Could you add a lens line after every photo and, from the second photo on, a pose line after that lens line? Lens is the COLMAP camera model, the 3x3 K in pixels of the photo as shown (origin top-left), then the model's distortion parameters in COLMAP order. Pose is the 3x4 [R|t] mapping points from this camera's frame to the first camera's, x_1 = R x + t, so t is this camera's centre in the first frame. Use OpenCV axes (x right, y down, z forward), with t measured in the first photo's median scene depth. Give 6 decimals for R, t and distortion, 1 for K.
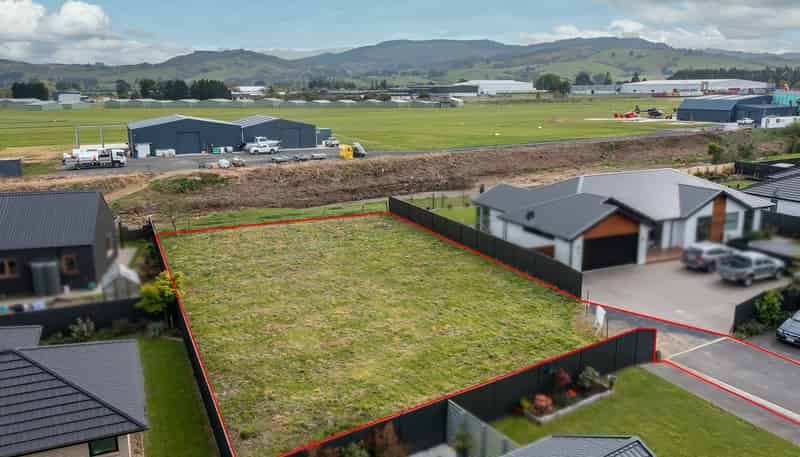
lens RADIAL K [[625.4, 0, 399.4], [0, 625.4, 228.5], [0, 0, 1]] dist [-0.001601, 0.002937]
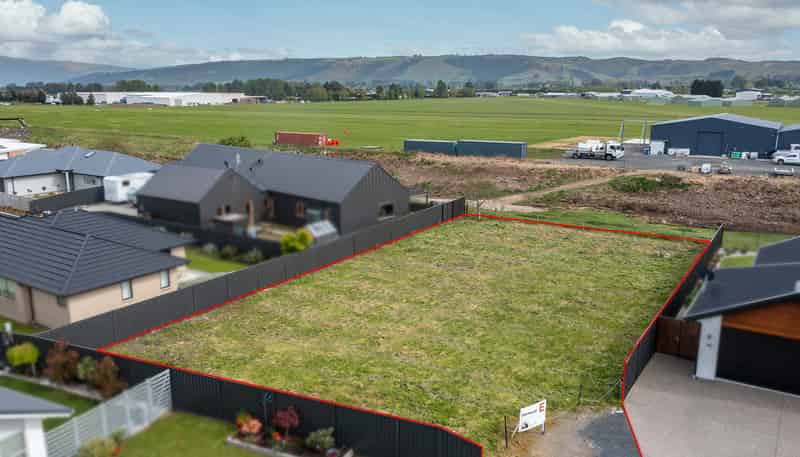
lens RADIAL K [[625.4, 0, 401.8], [0, 625.4, 228.6], [0, 0, 1]] dist [-0.001601, 0.002937]
pose [[0.532300, 0.194050, -0.824015, 0.515626], [-0.190711, 0.975840, 0.106608, -0.069224], [0.824795, 0.100401, 0.556447, 0.326061]]
